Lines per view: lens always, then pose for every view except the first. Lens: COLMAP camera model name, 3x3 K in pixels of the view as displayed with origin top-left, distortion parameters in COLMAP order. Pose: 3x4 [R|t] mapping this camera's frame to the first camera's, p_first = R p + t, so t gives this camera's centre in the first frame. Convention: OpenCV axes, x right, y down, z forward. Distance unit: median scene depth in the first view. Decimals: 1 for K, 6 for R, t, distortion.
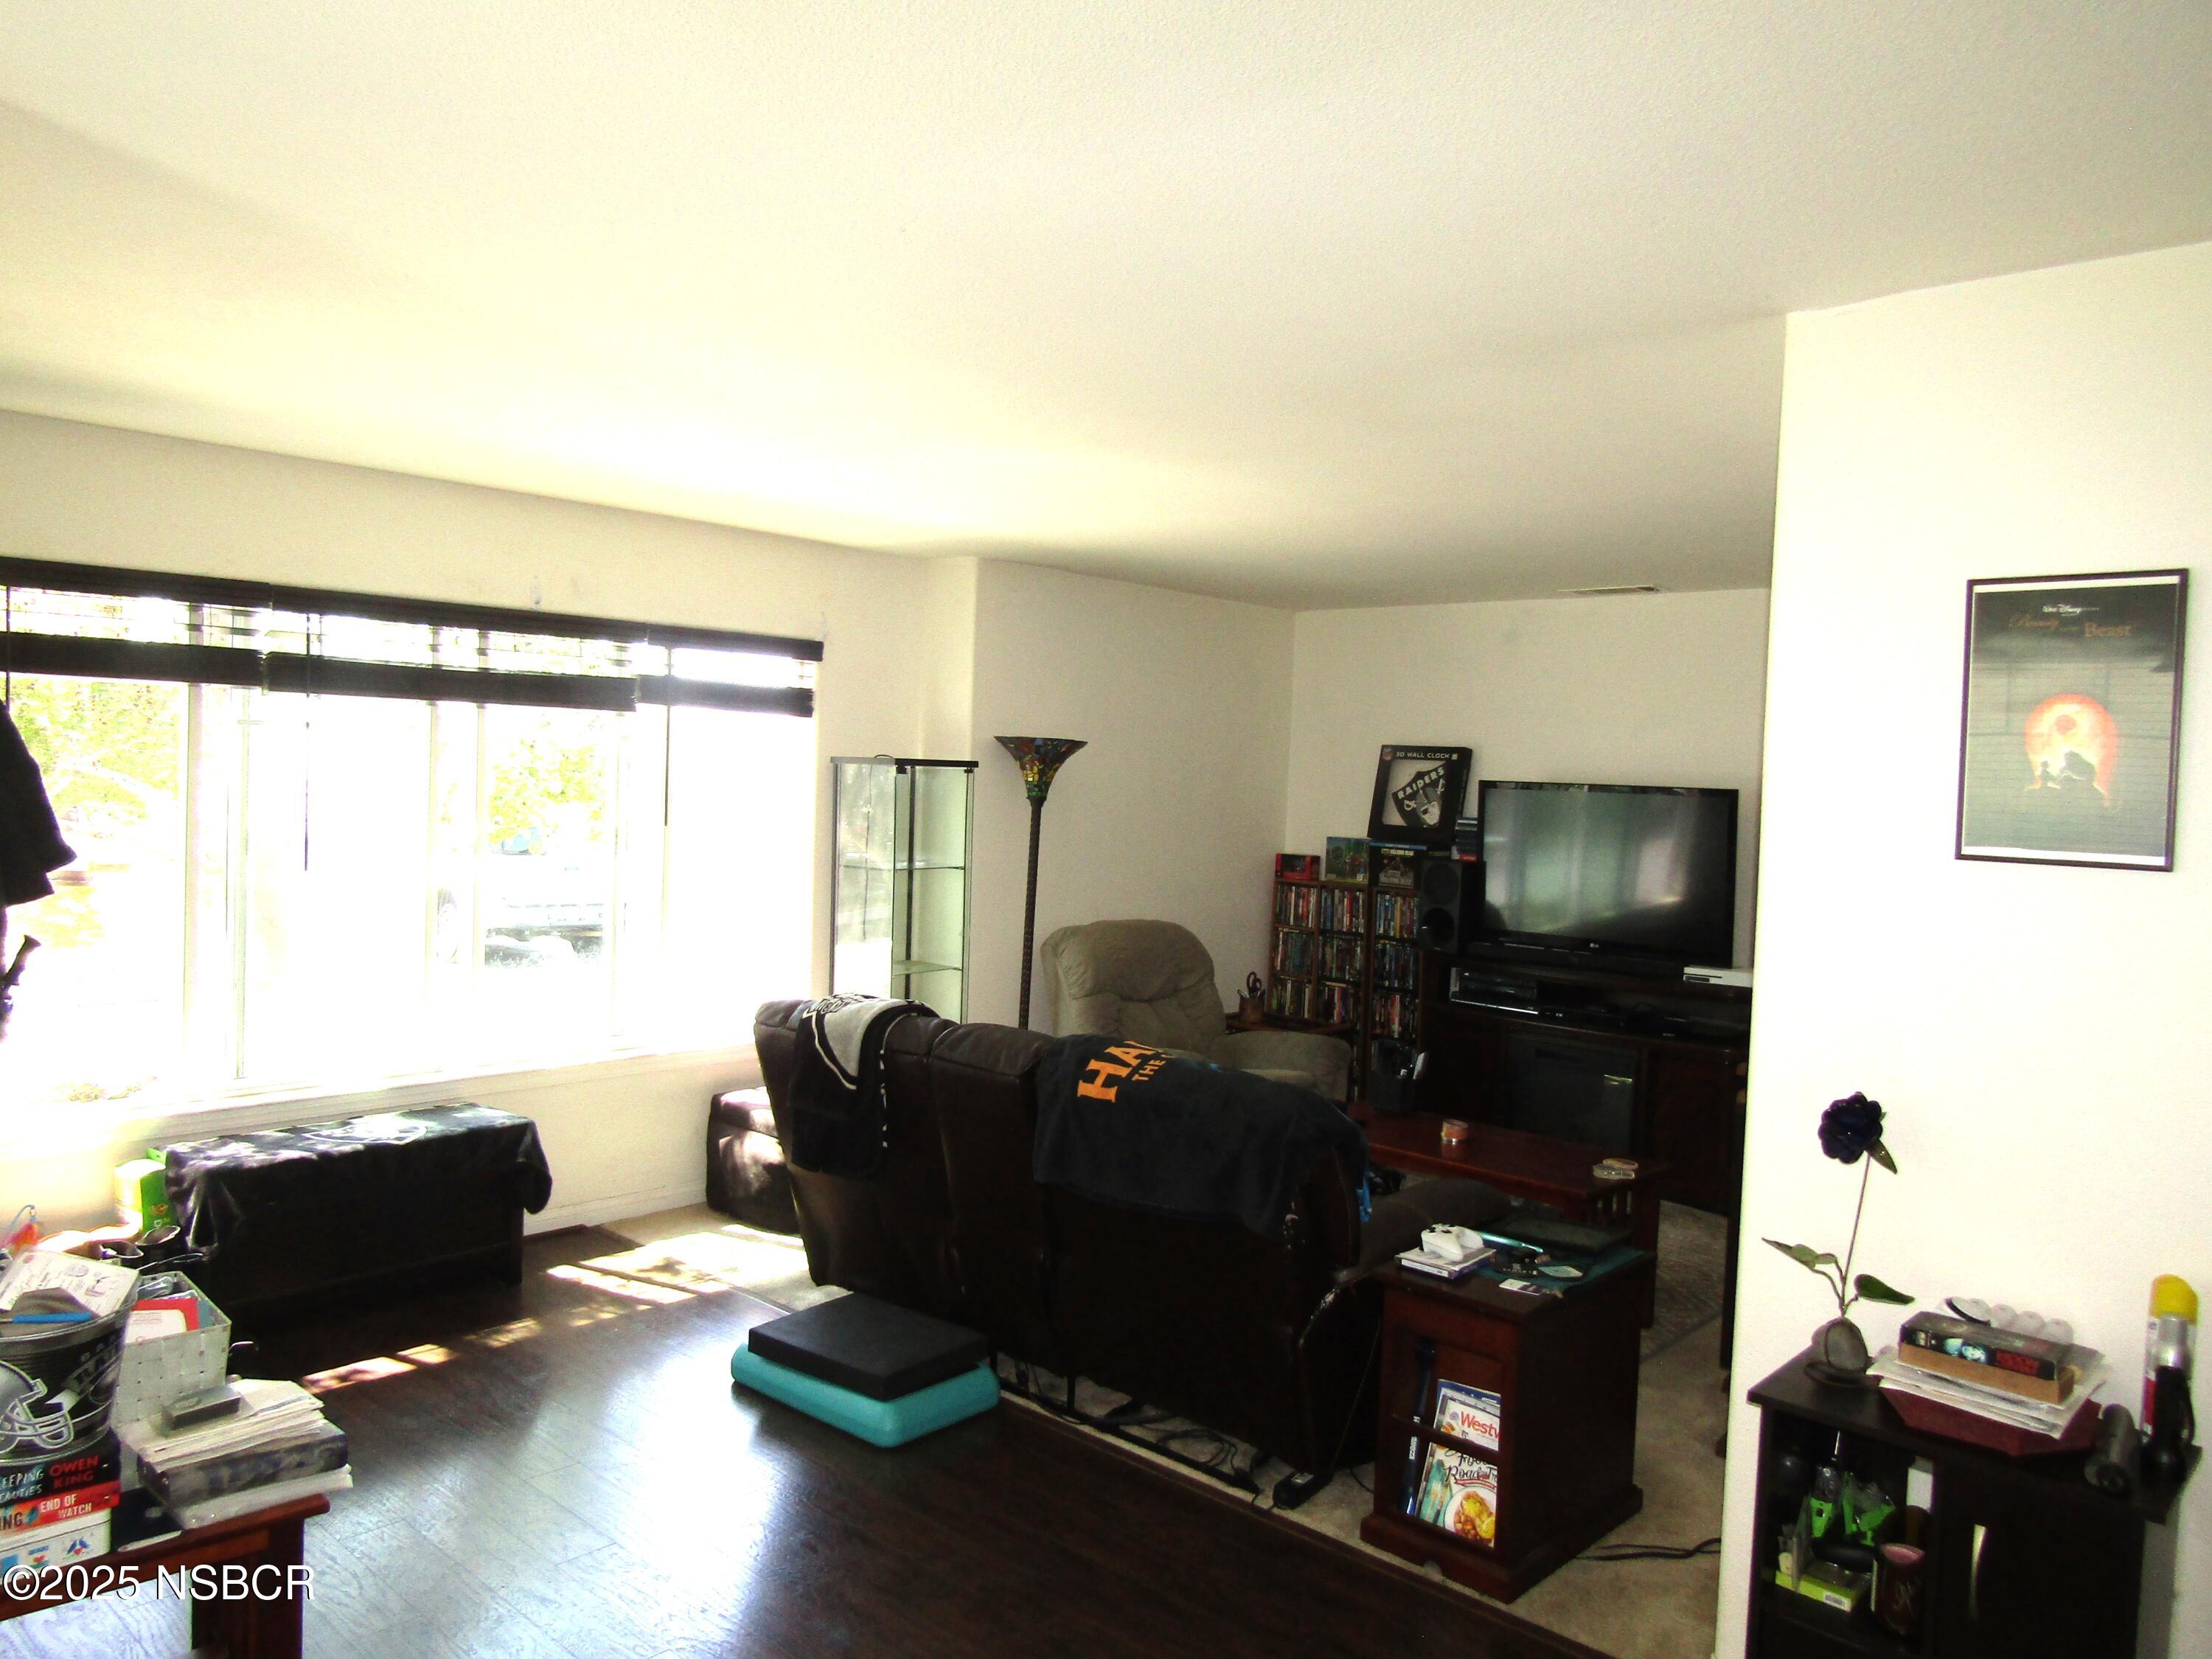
lens RADIAL K [[1570.7, 0, 1106.0], [0, 1570.7, 829.5], [0, 0, 1]] dist [0.021014, -0.004356]
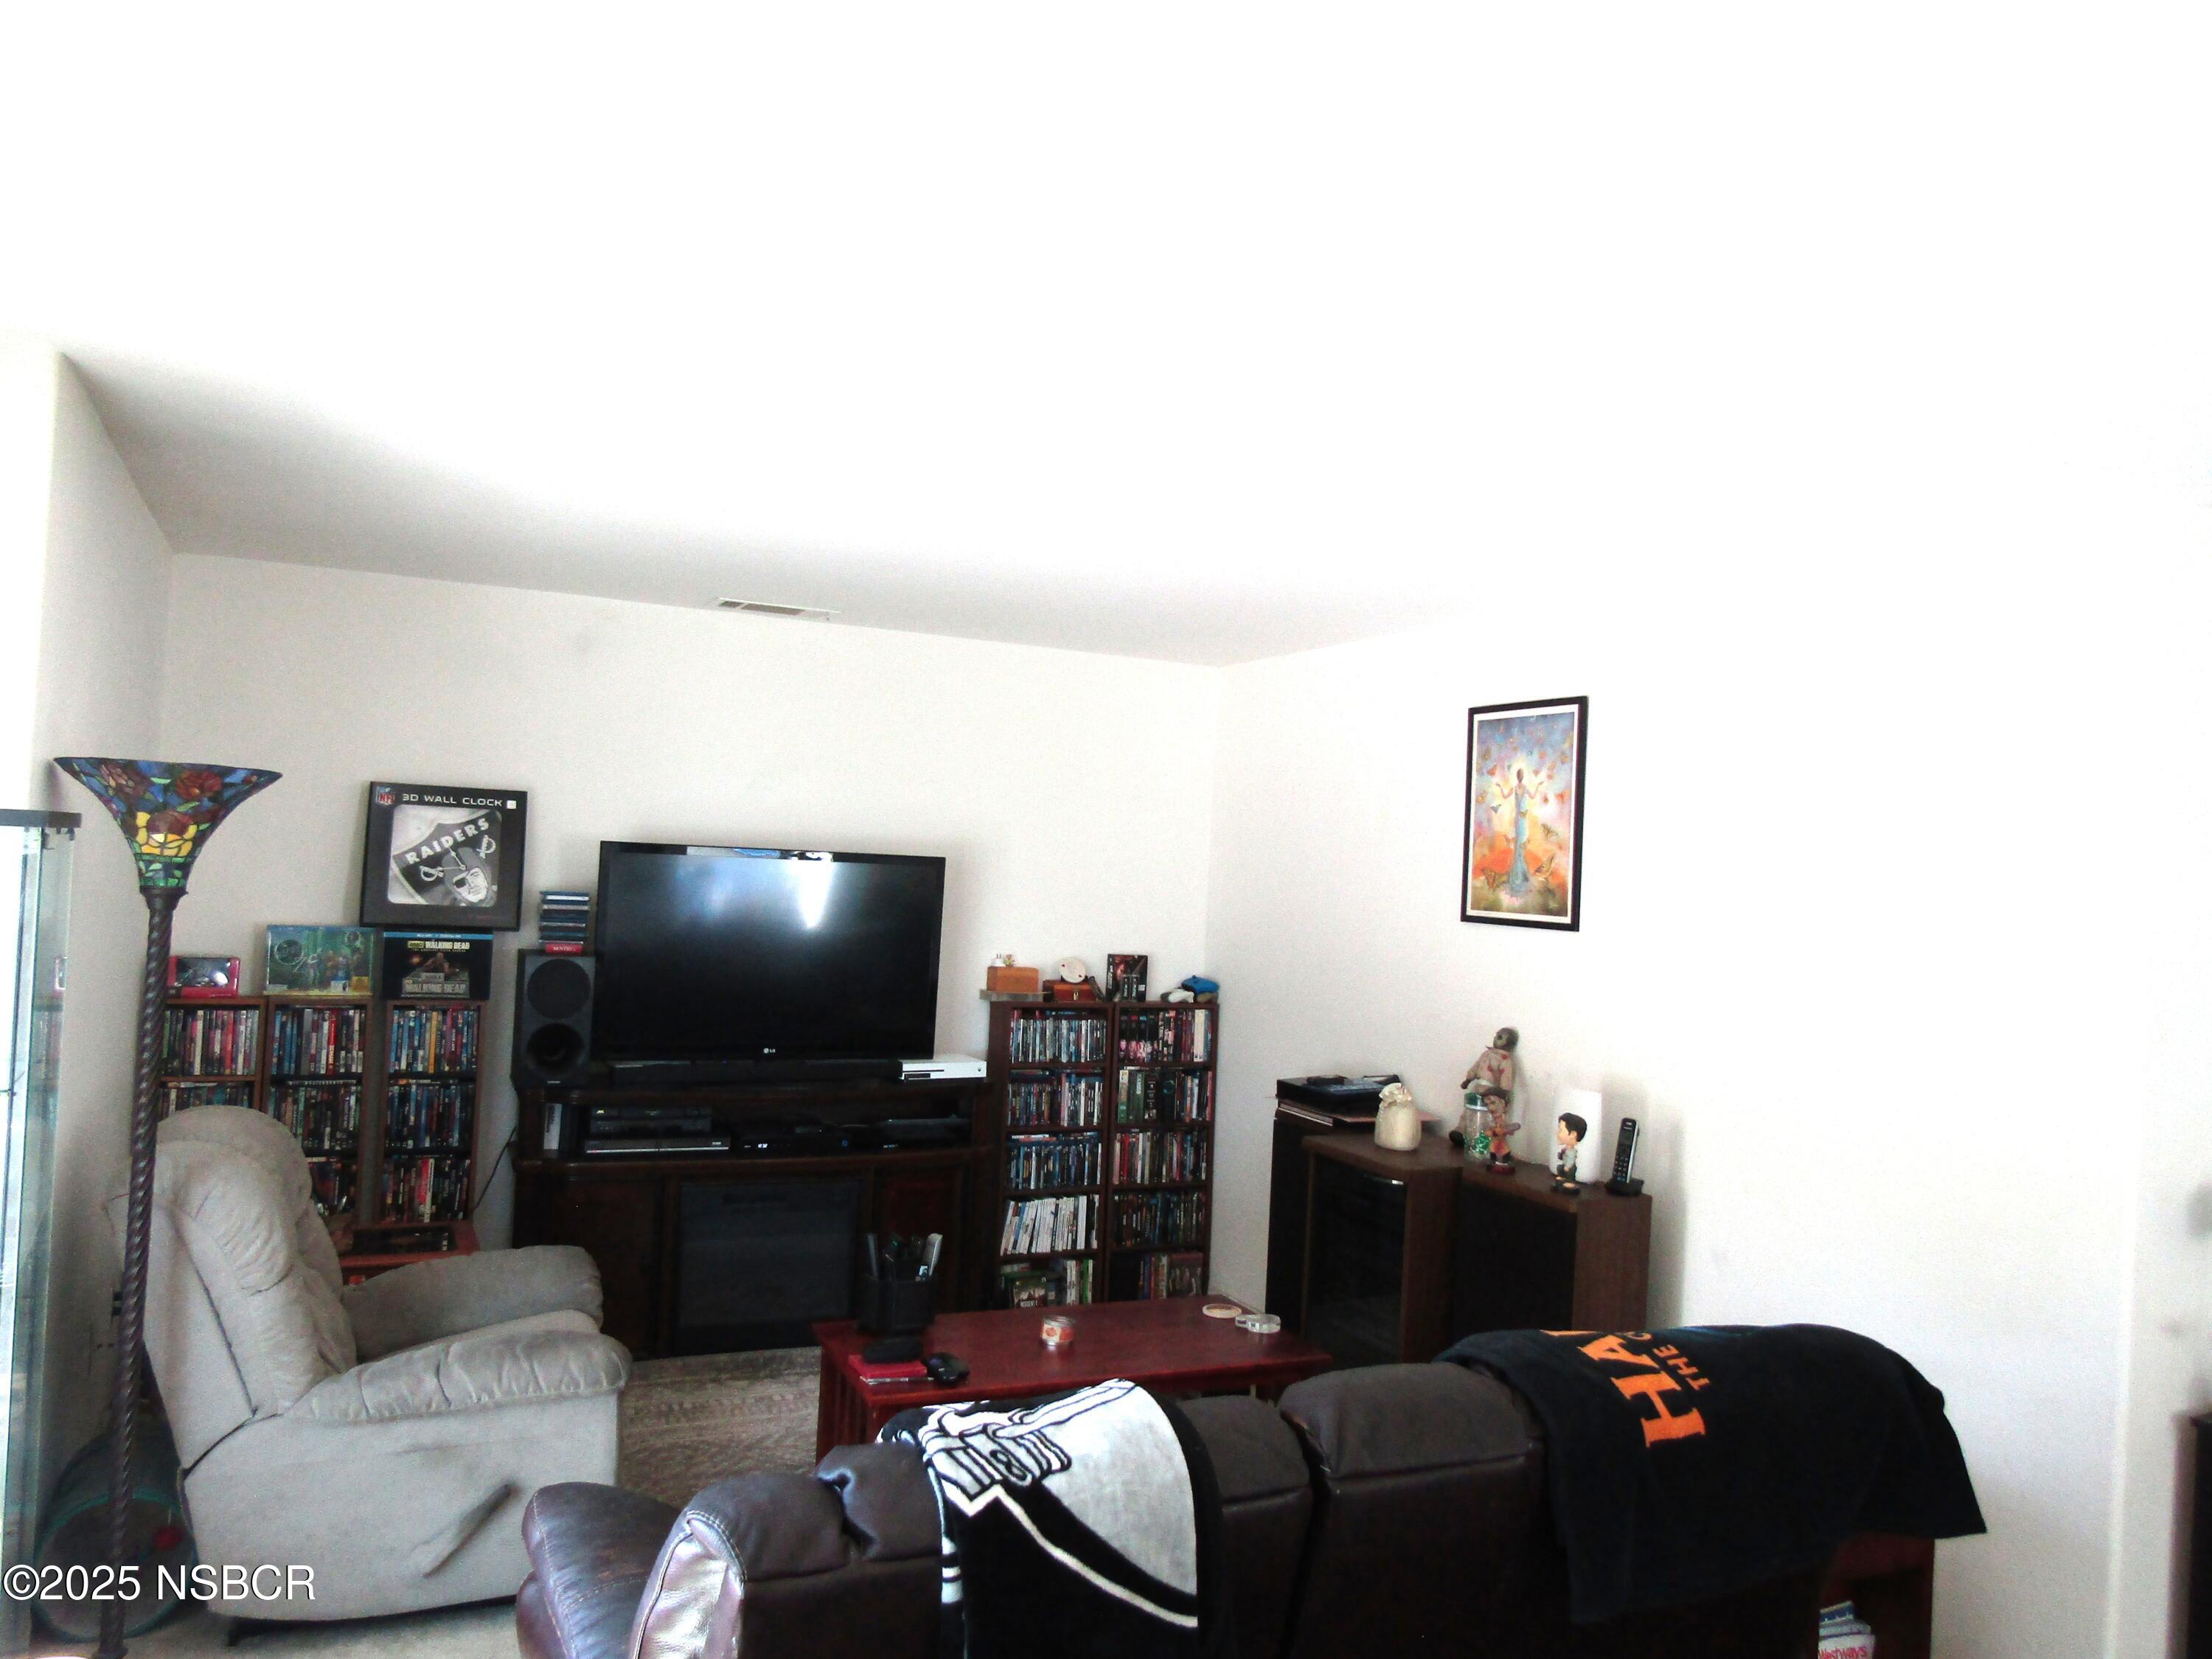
lens RADIAL K [[1570.7, 0, 1106.0], [0, 1570.7, 829.5], [0, 0, 1]] dist [0.021014, -0.004356]
pose [[0.377900, 0.002974, 0.925842, -0.326376], [0.000858, 0.999993, -0.003562, -0.031942], [-0.925846, 0.002140, 0.377895, 0.479695]]
